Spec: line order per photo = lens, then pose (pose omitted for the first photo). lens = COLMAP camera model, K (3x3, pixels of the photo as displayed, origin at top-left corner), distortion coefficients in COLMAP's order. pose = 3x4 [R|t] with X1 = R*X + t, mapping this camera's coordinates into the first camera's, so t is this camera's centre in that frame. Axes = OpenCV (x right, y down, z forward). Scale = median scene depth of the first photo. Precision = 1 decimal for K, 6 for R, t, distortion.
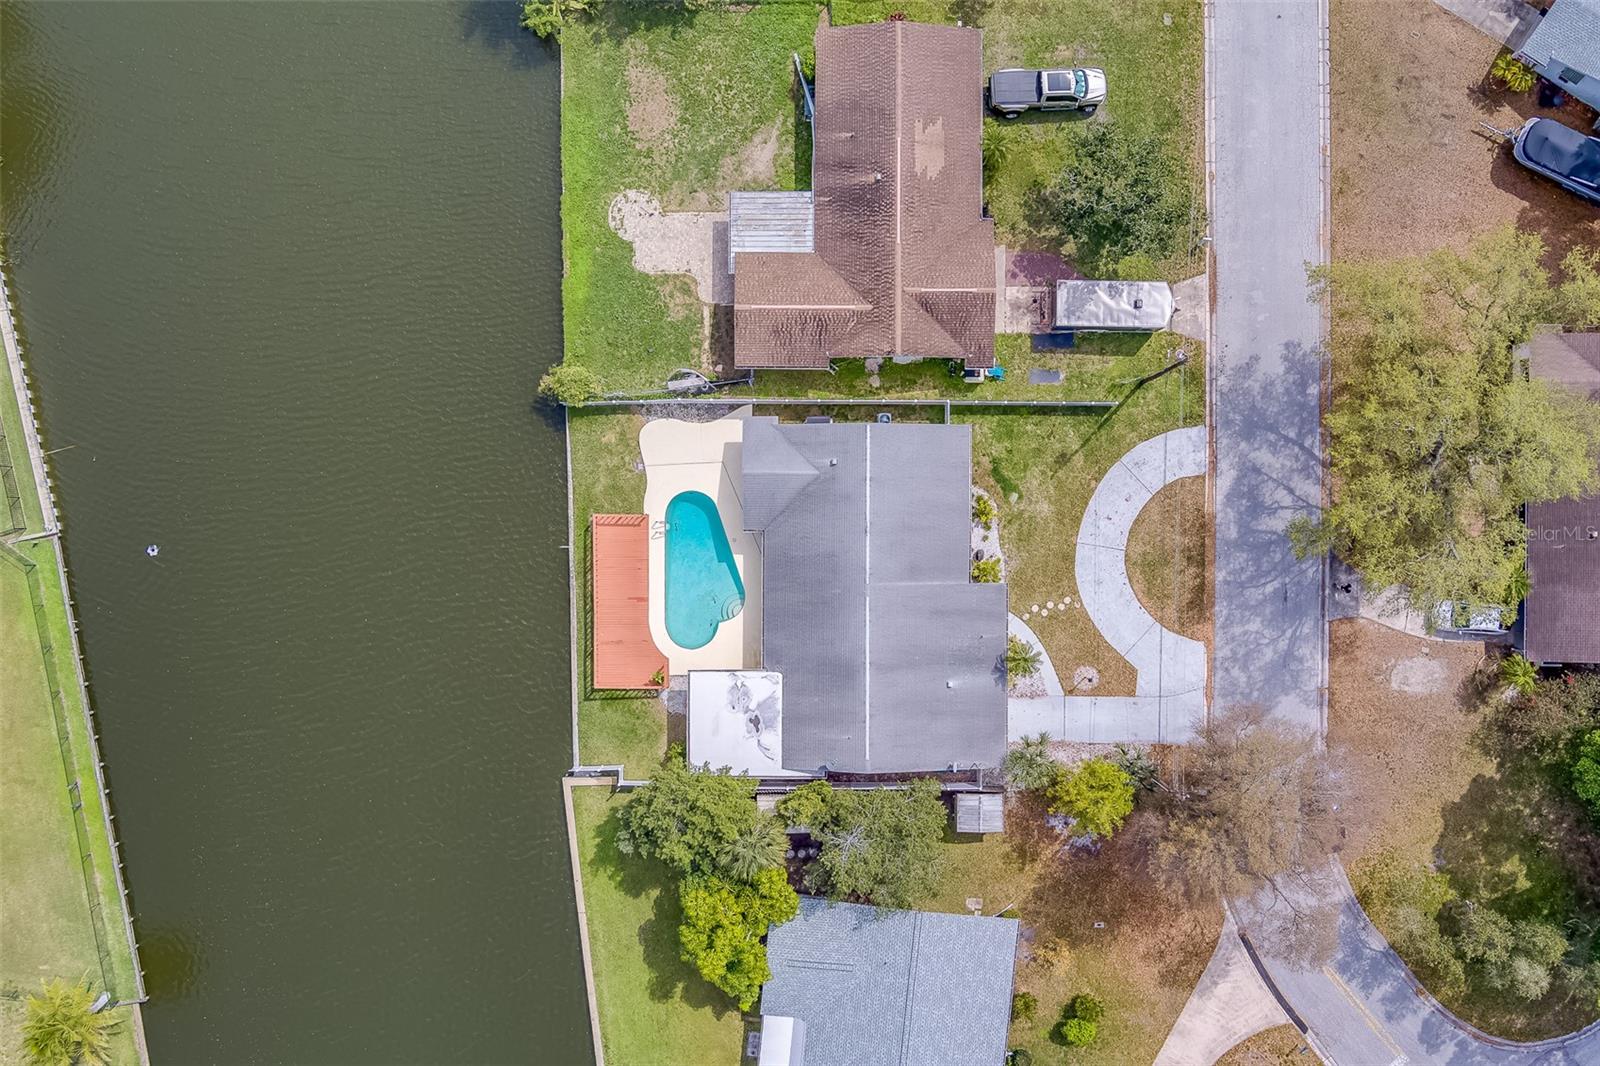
lens RADIAL K [[808.2, 0, 800.0], [0, 808.2, 533.0], [0, 0, 1]] dist [-0.000343, -0.000132]
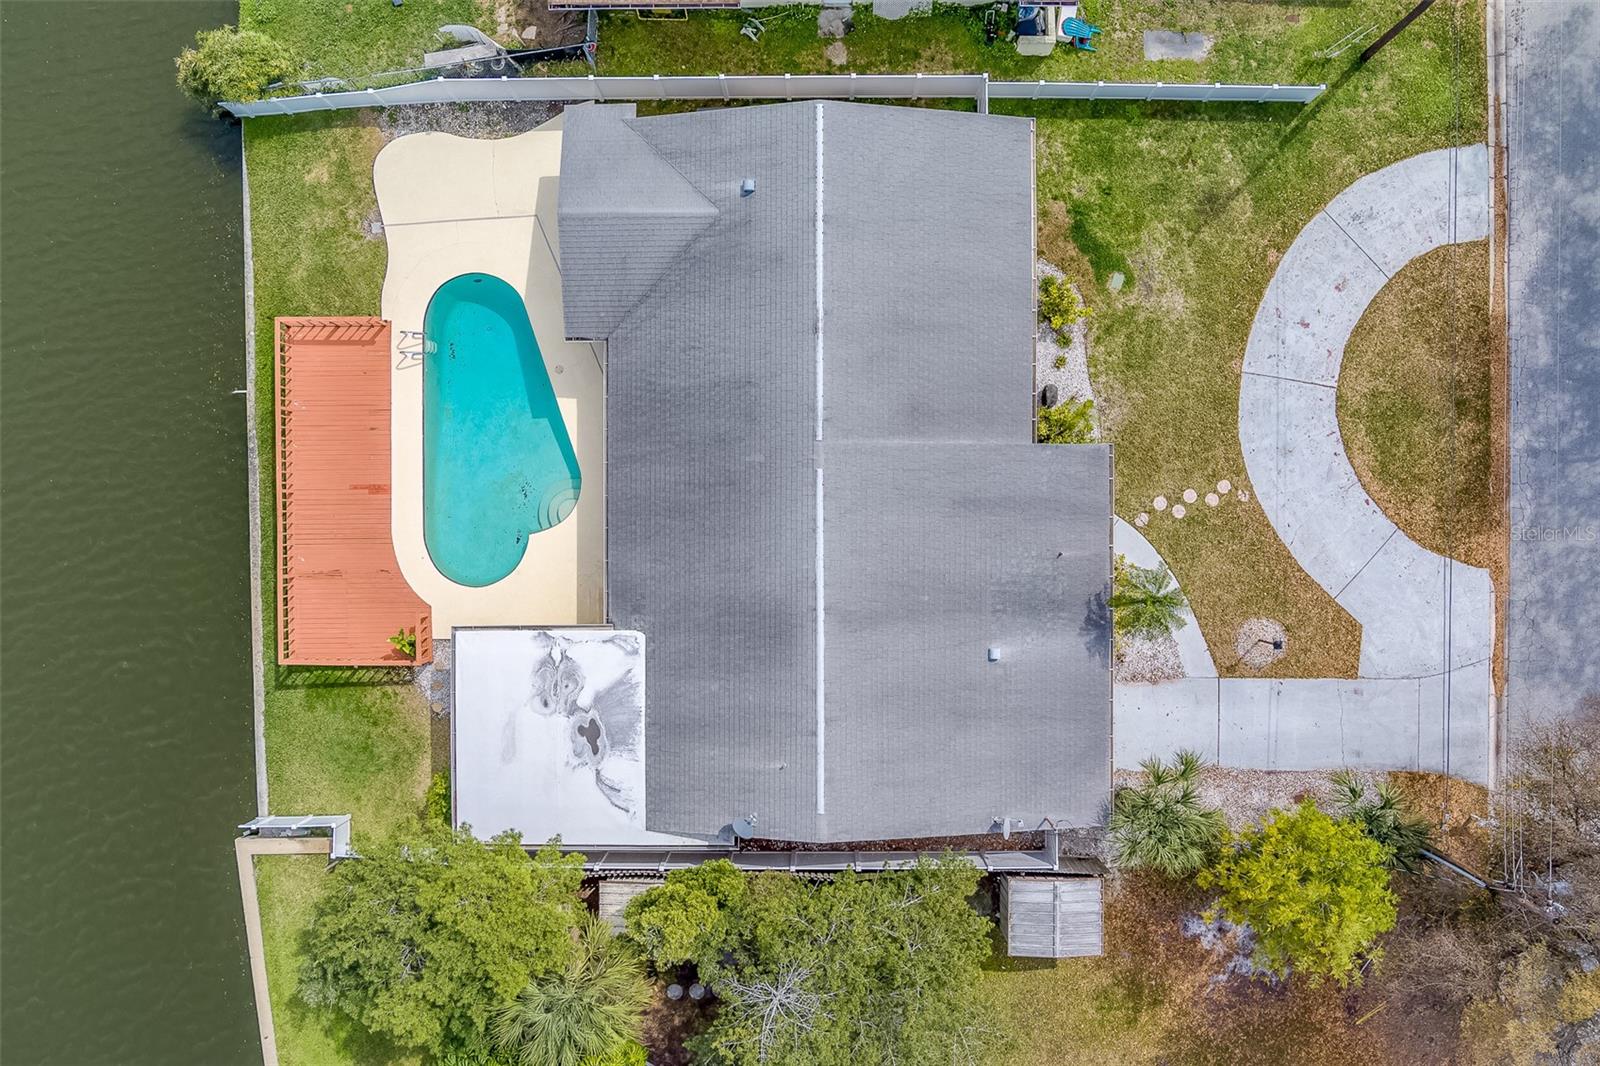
lens RADIAL K [[762.9, 0, 800.0], [0, 762.9, 533.0], [0, 0, 1]] dist [-0.016416, 0.000818]
pose [[0.999959, -0.004512, -0.007889, 0.071693], [0.004494, 0.999987, -0.002271, 0.111898], [0.007899, 0.002236, 0.999966, 0.527471]]
